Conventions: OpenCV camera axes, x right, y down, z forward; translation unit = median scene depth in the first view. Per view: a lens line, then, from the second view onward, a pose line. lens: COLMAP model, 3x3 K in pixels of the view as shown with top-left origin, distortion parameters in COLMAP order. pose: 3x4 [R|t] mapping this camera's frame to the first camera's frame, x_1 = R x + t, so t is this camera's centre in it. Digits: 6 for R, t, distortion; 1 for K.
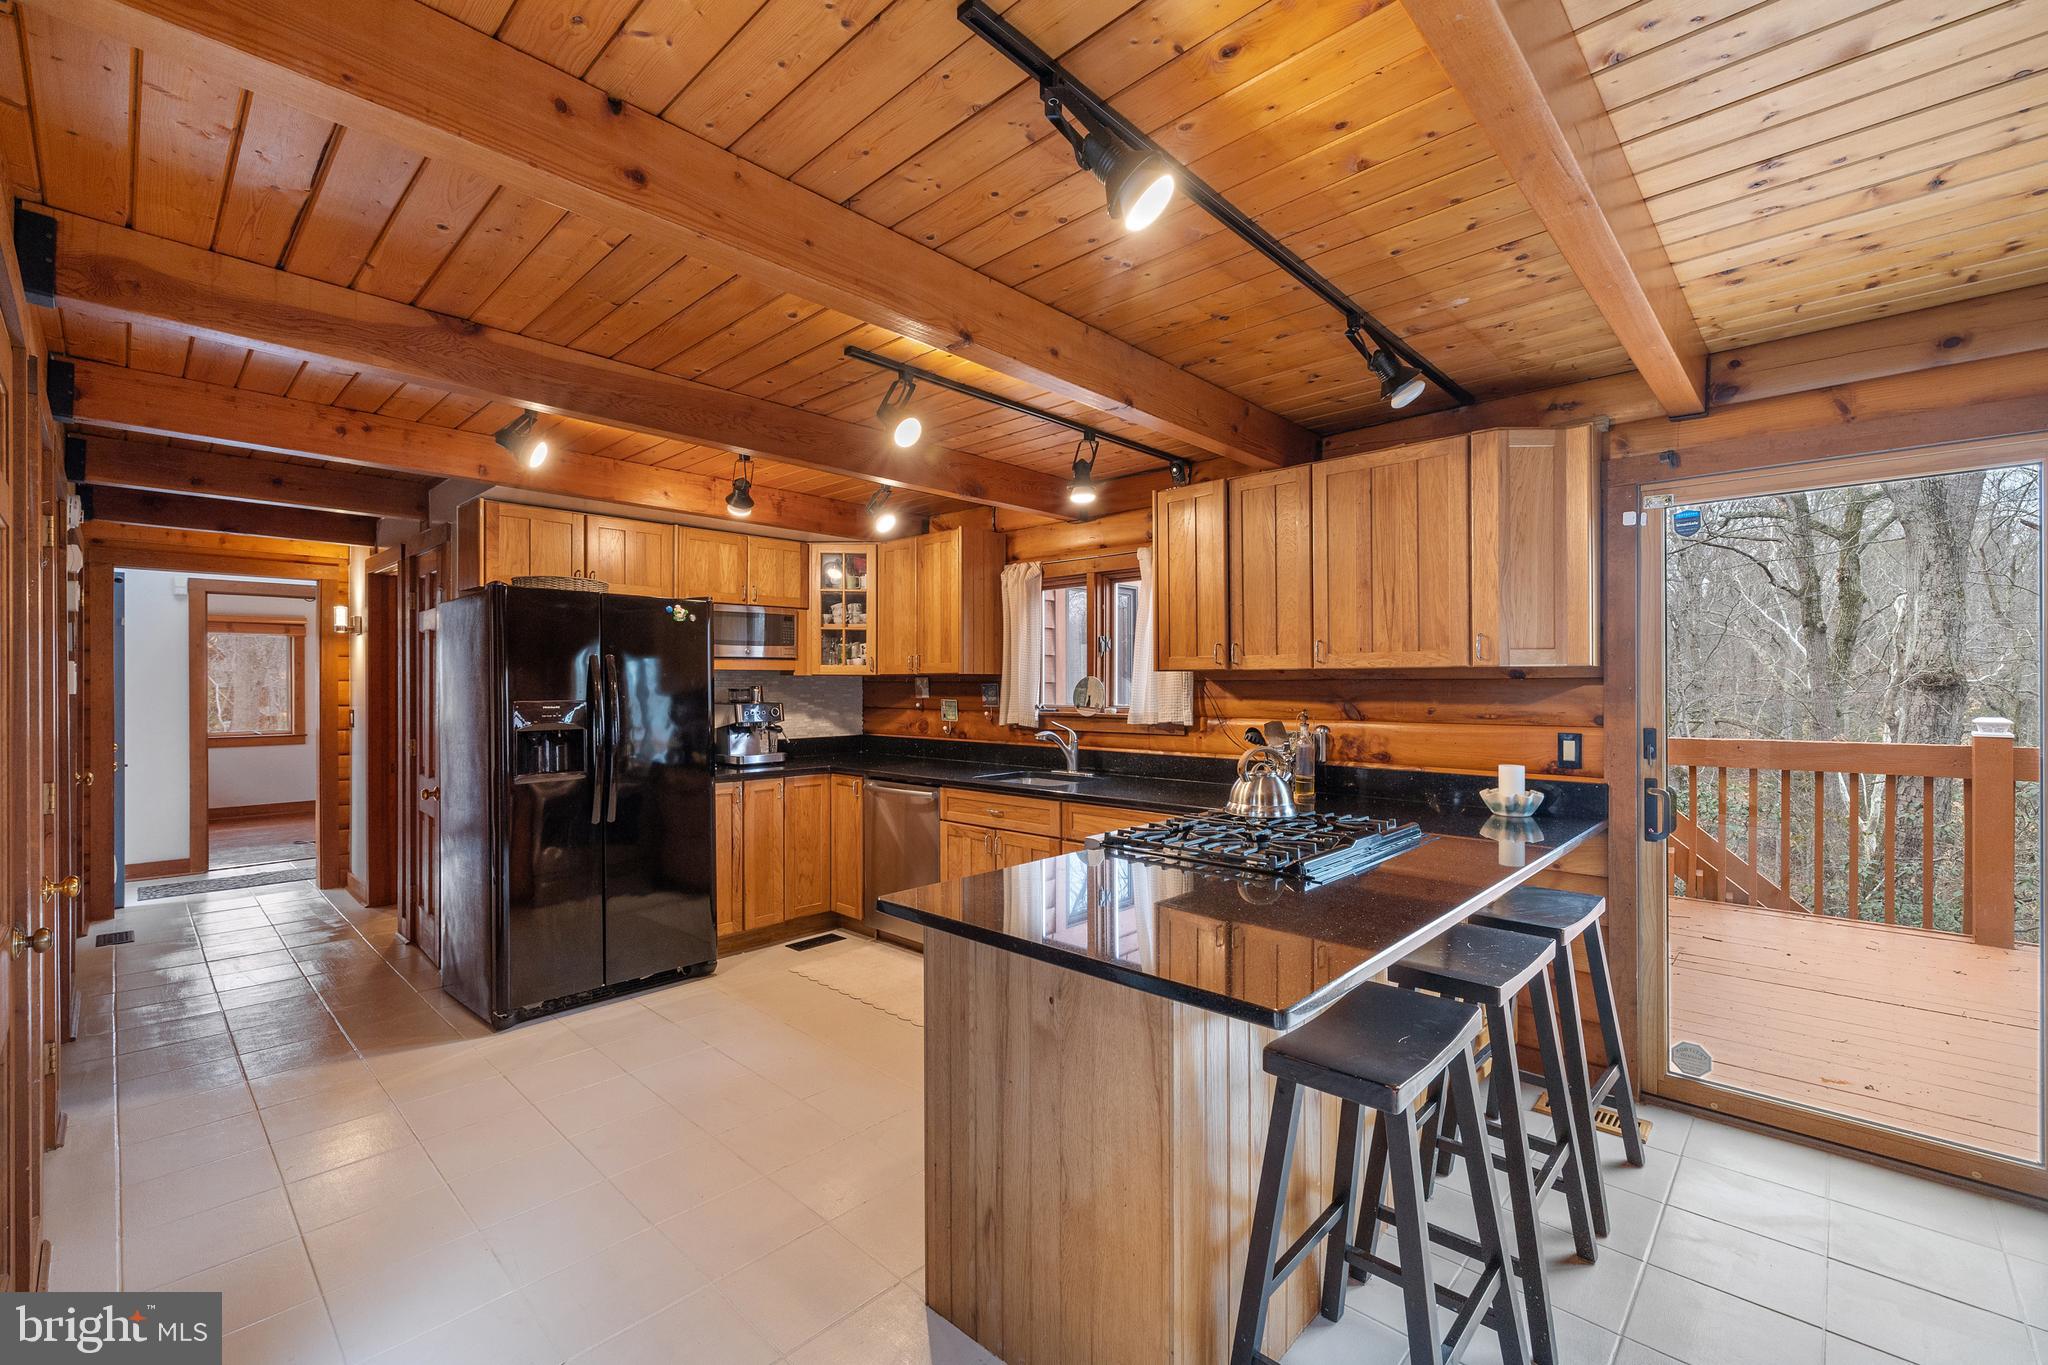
lens RADIAL K [[862.2, 0, 1018.7], [0, 862.2, 686.4], [0, 0, 1]] dist [0.000104, -0.000261]
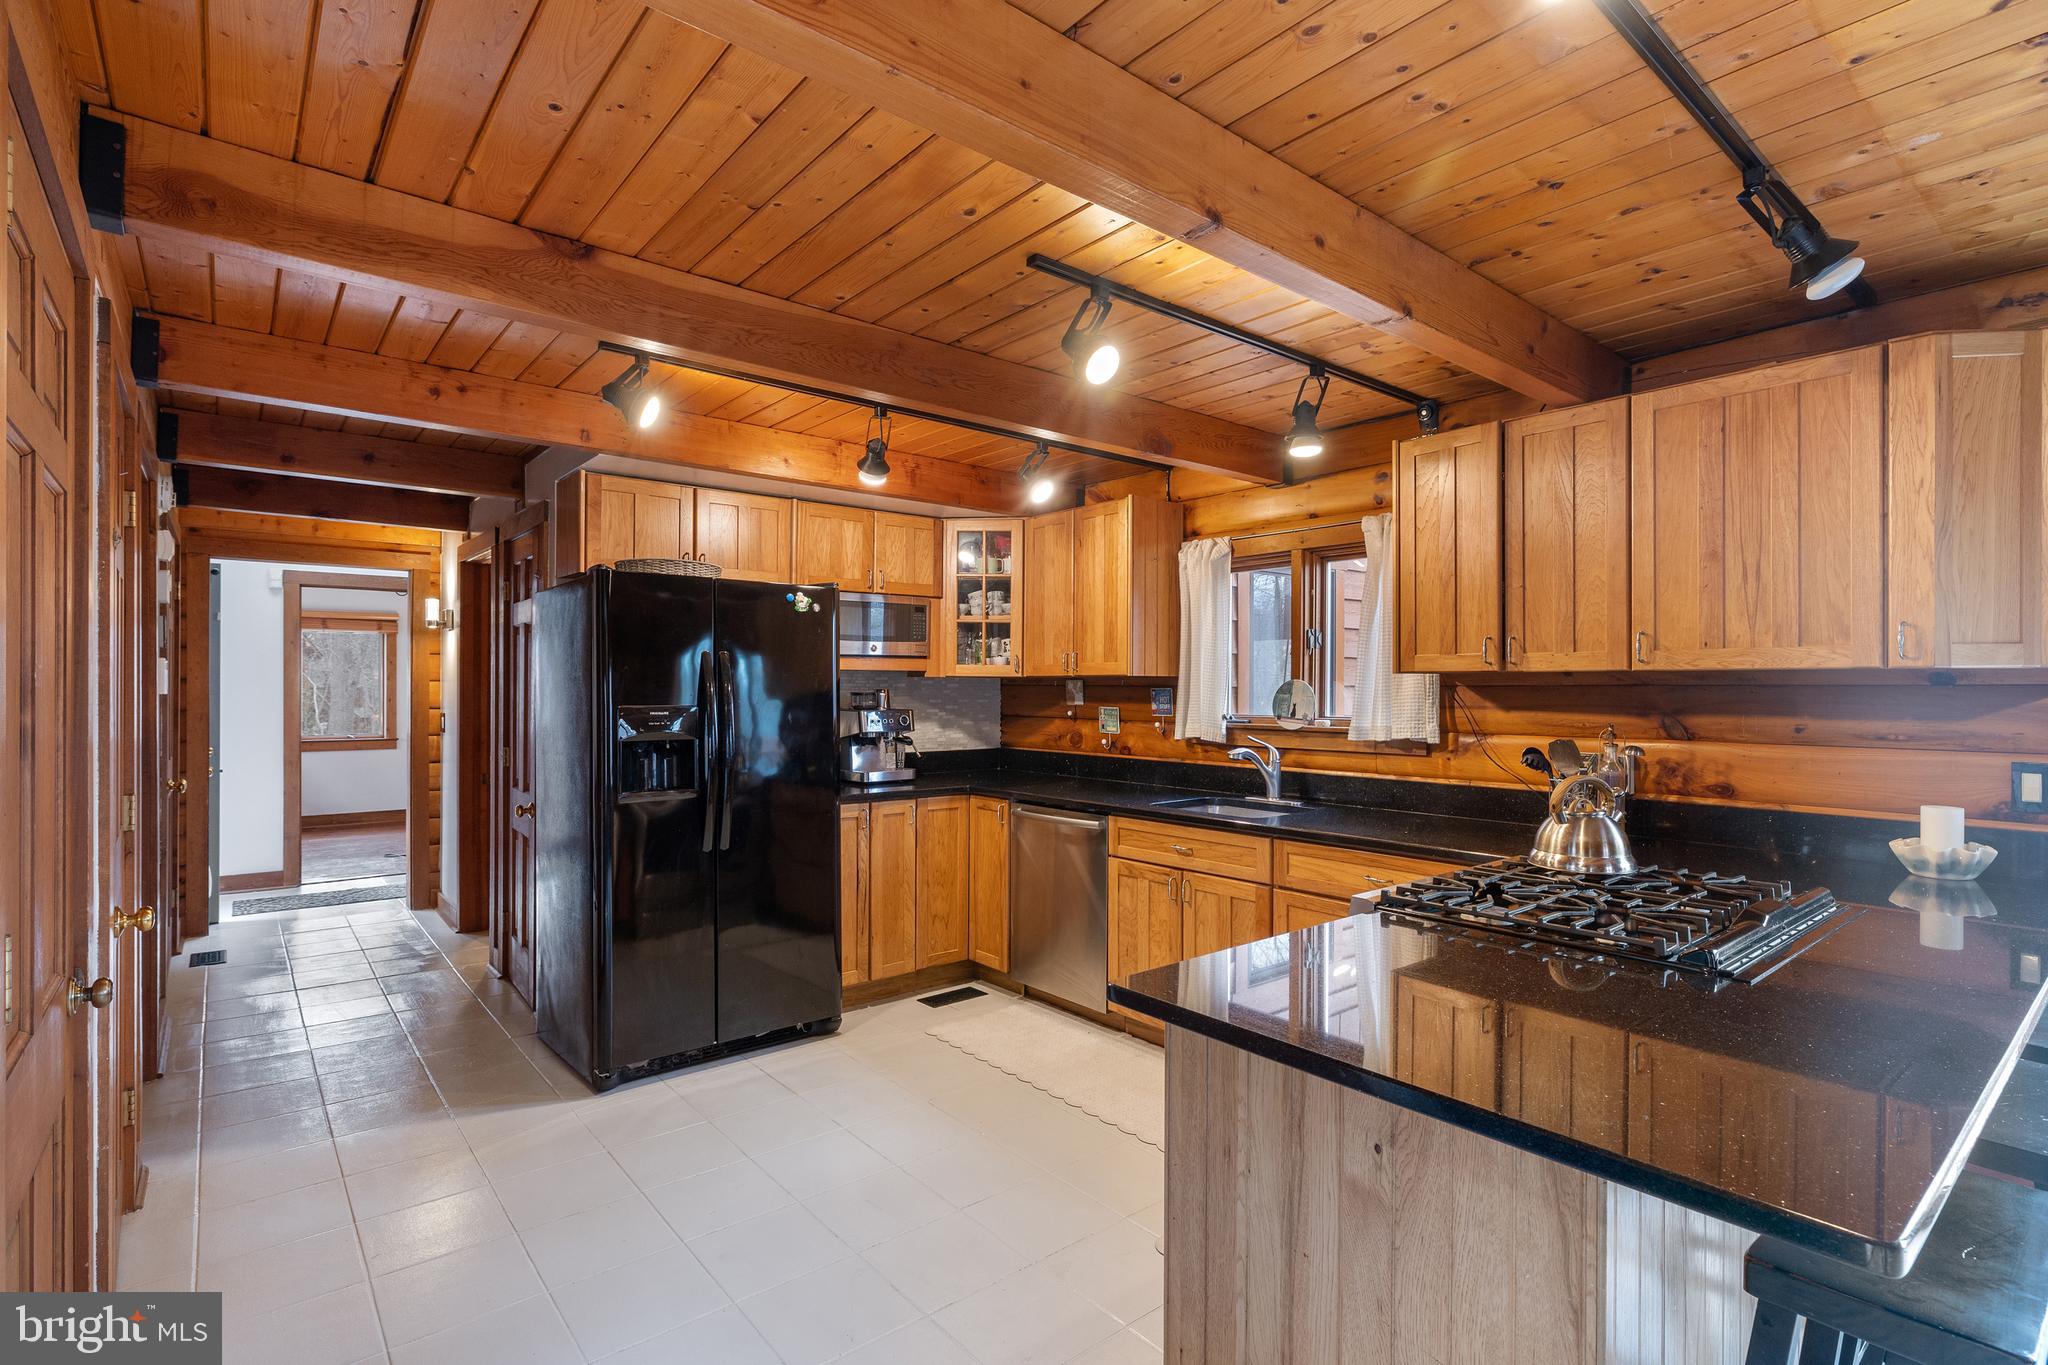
lens RADIAL K [[981.5, 0, 1021.8], [0, 981.5, 690.9], [0, 0, 1]] dist [-0.006849, 0.001491]
pose [[0.992326, 0.005874, -0.123511, -0.074310], [-0.005849, 0.999983, 0.000564, -0.000213], [0.123512, 0.000163, 0.992343, 0.093266]]
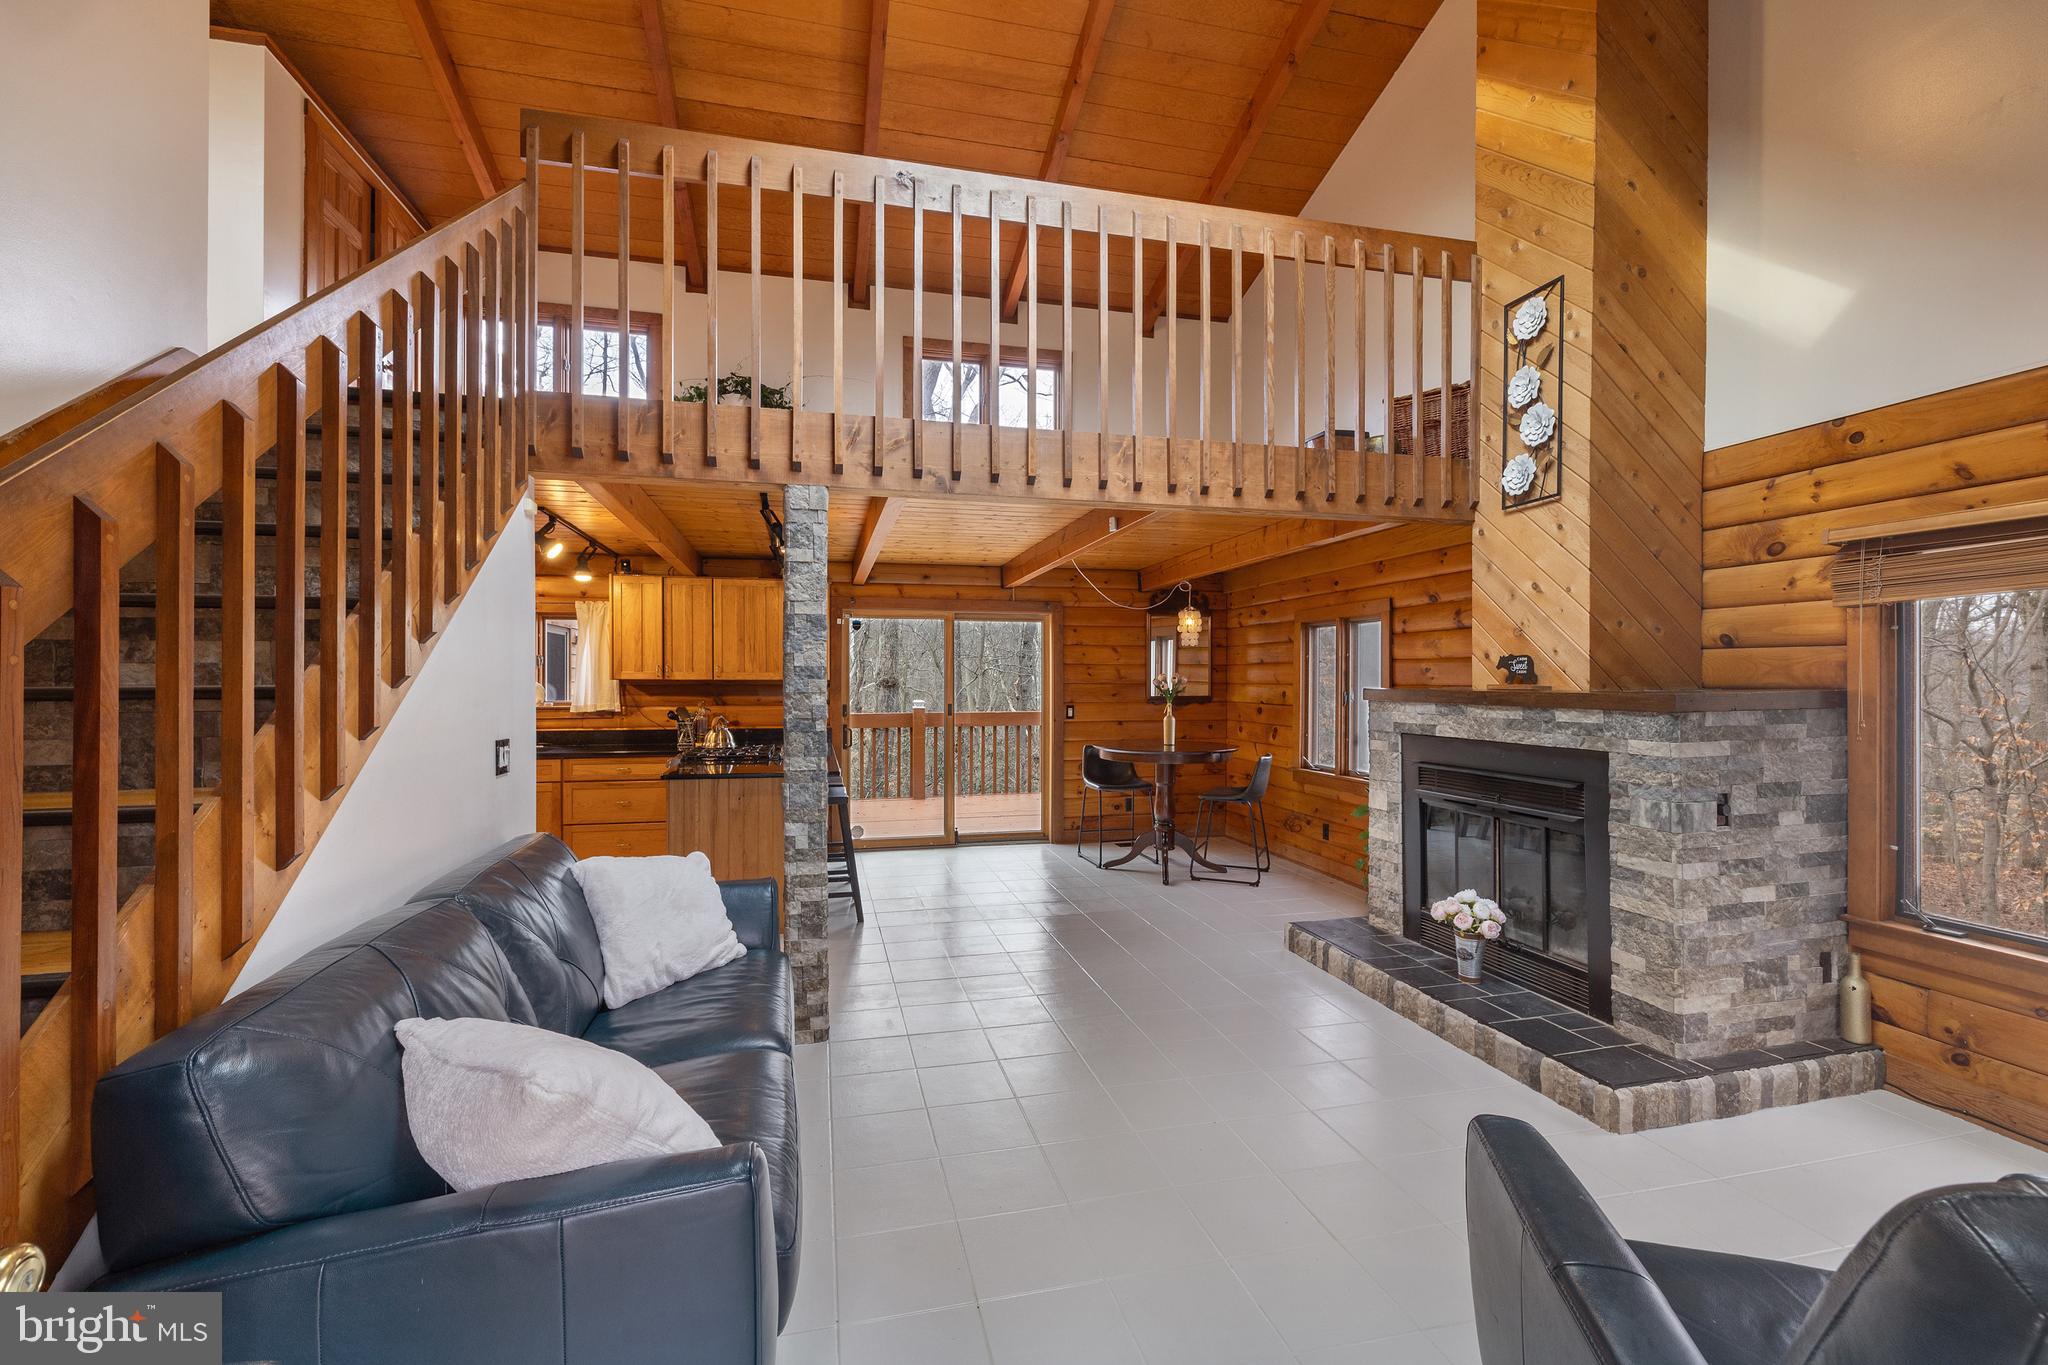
lens RADIAL K [[862.2, 0, 1027.5], [0, 862.2, 681.8], [0, 0, 1]] dist [0.000104, -0.000261]
pose [[0.540157, 0.001496, 0.841563, -0.937736], [-0.000309, 0.999999, -0.001580, -0.012239], [-0.841565, 0.000593, 0.540156, -0.691947]]
